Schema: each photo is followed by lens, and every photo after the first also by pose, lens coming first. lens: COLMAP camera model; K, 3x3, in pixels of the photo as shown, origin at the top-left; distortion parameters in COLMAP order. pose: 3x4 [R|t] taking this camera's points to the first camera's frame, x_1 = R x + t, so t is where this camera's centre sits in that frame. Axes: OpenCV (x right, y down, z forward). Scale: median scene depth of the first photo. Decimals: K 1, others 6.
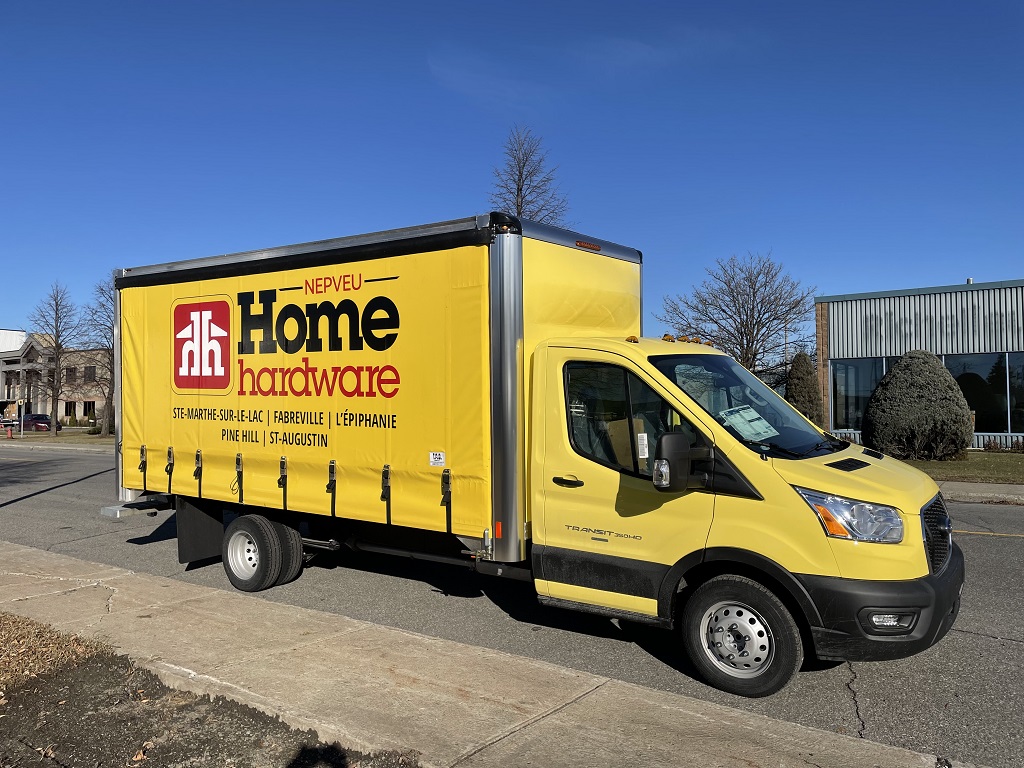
lens RADIAL K [[774.6, 0, 512.4], [0, 774.6, 381.8], [0, 0, 1]] dist [0.043220, -0.041301]
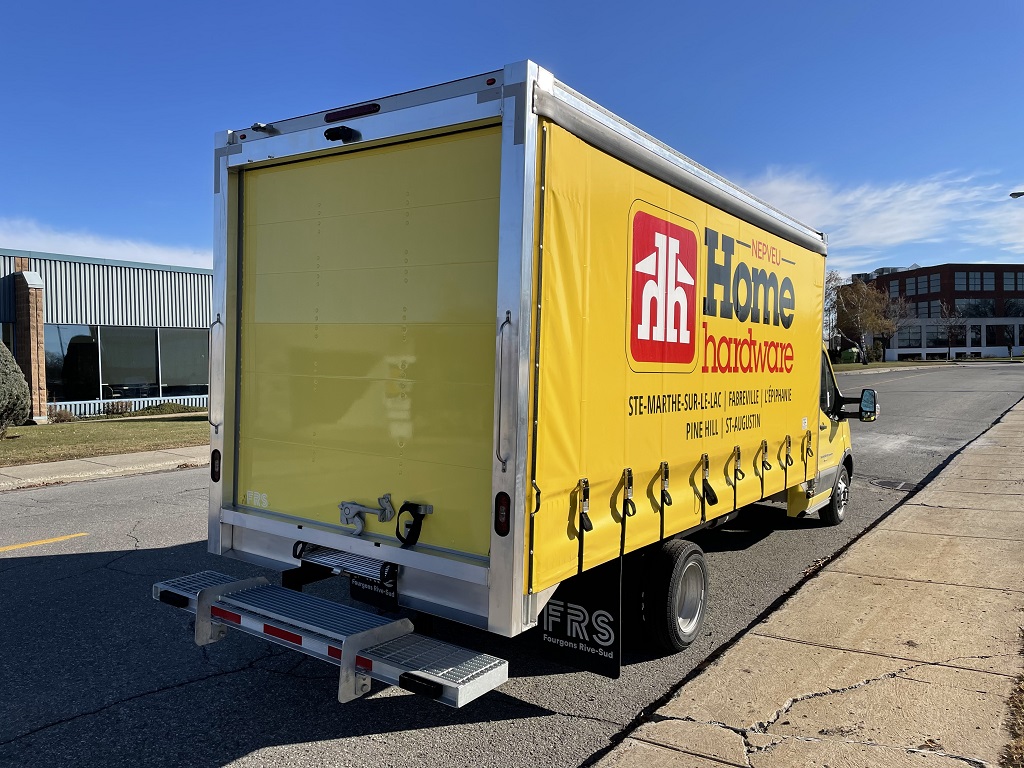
lens RADIAL K [[774.6, 0, 512.3], [0, 774.6, 383.2], [0, 0, 1]] dist [0.043220, -0.041301]
pose [[0.012597, -0.025858, 0.999586, -1.044093], [-0.020371, 0.999451, 0.026111, 0.011854], [-0.999713, -0.020692, 0.012063, 1.144941]]
